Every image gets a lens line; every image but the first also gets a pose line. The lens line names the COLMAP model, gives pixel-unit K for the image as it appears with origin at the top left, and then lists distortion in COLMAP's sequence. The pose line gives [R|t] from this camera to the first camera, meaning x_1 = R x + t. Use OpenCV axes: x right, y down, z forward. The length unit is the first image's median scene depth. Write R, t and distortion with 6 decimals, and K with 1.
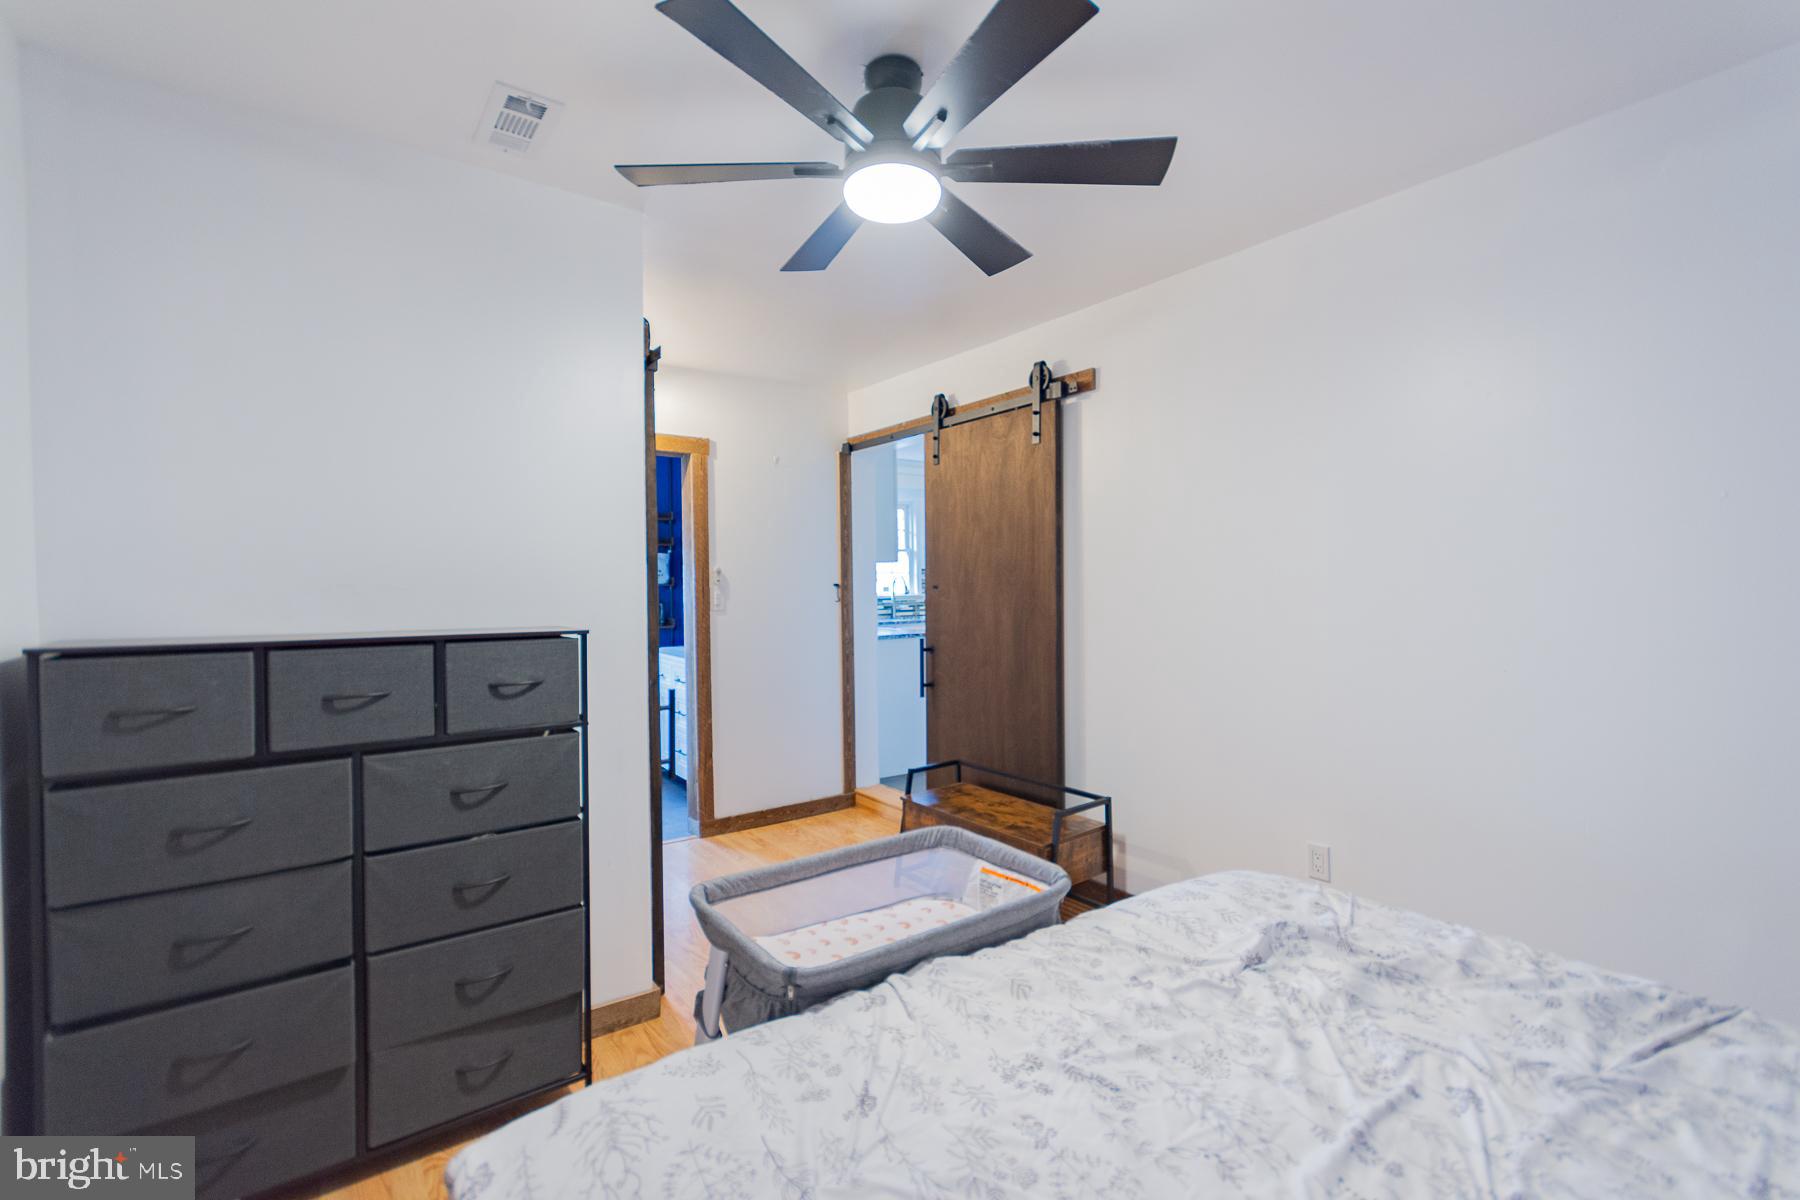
lens RADIAL K [[806.9, 0, 894.9], [0, 806.9, 601.9], [0, 0, 1]] dist [0.002929, -0.000489]
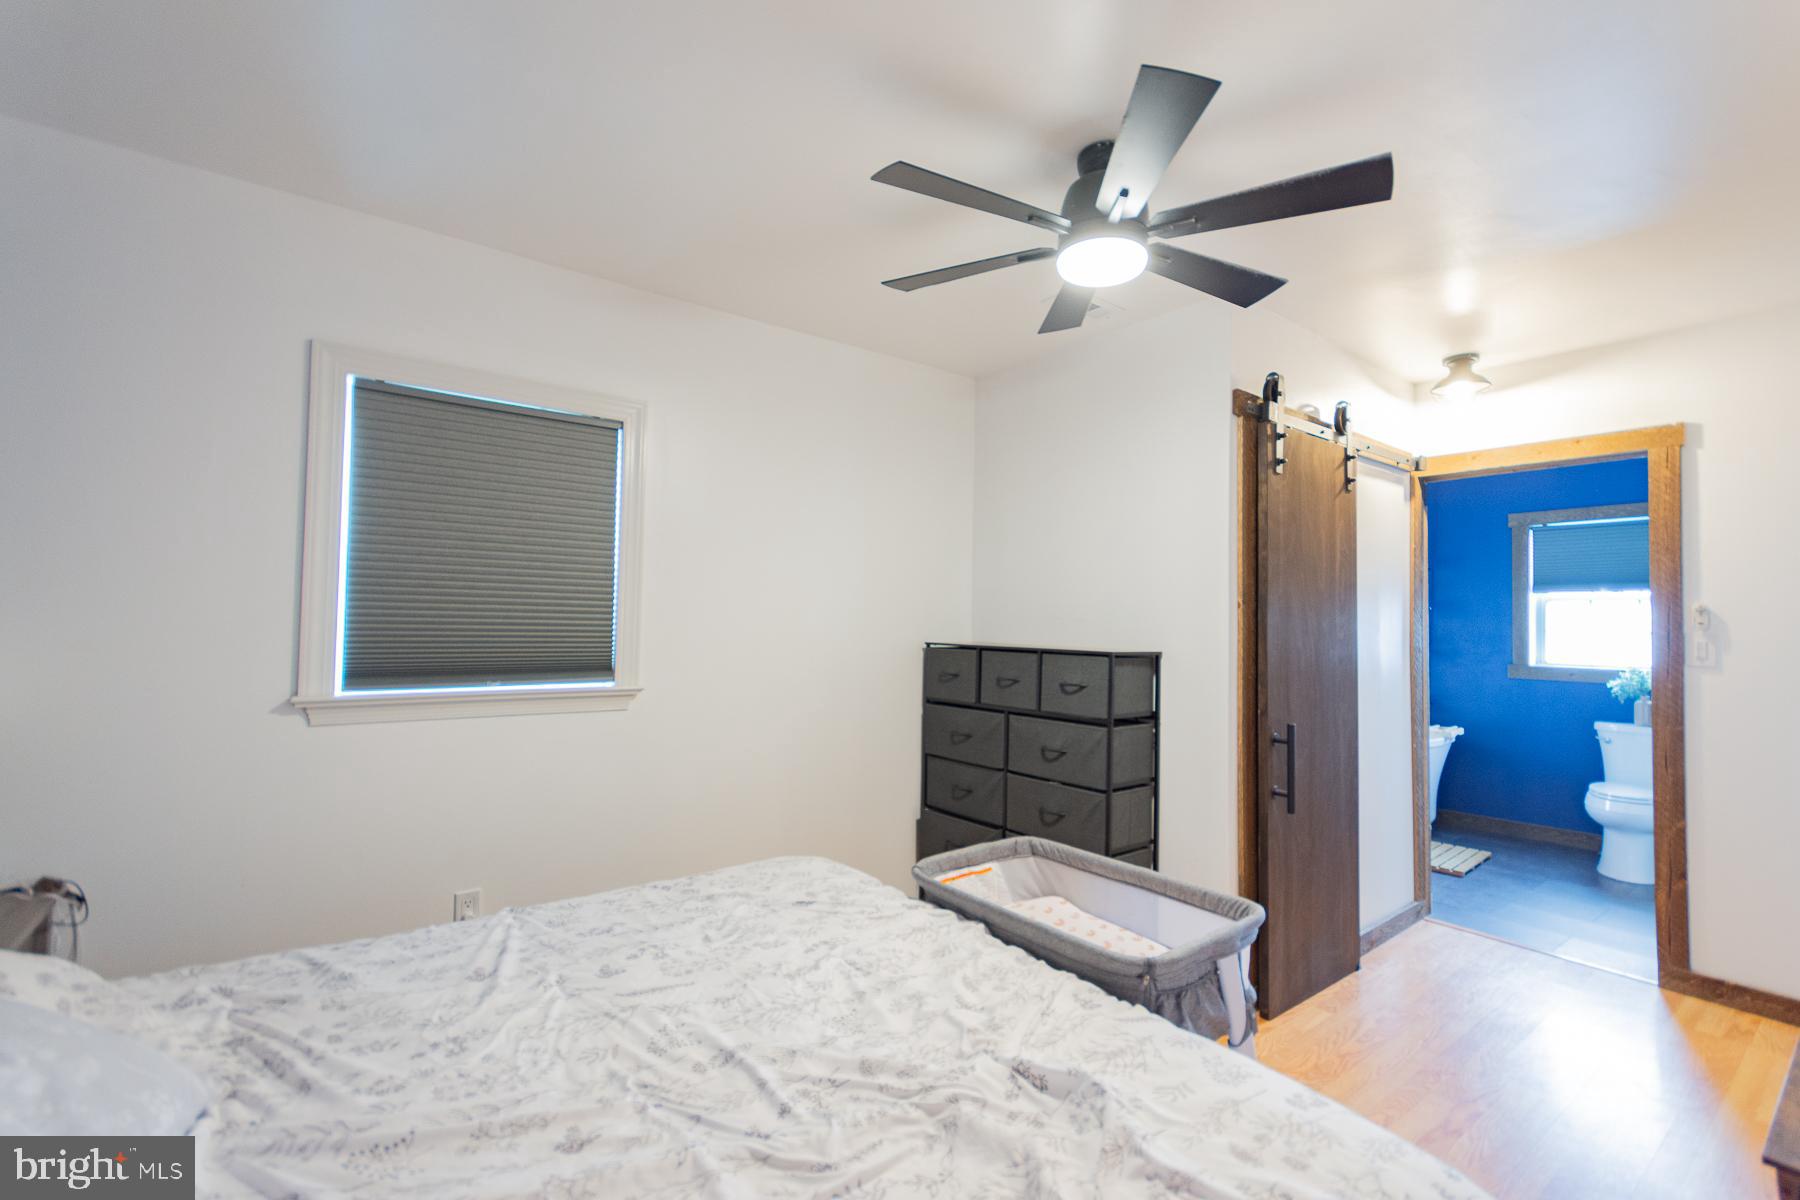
lens RADIAL K [[815.8, 0, 907.2], [0, 815.8, 599.9], [0, 0, 1]] dist [0.011583, -0.000048]
pose [[0.022680, -0.020094, -0.999541, 1.193802], [-0.039586, 0.998996, -0.020981, -0.012086], [0.998959, 0.040043, 0.021862, 0.784732]]
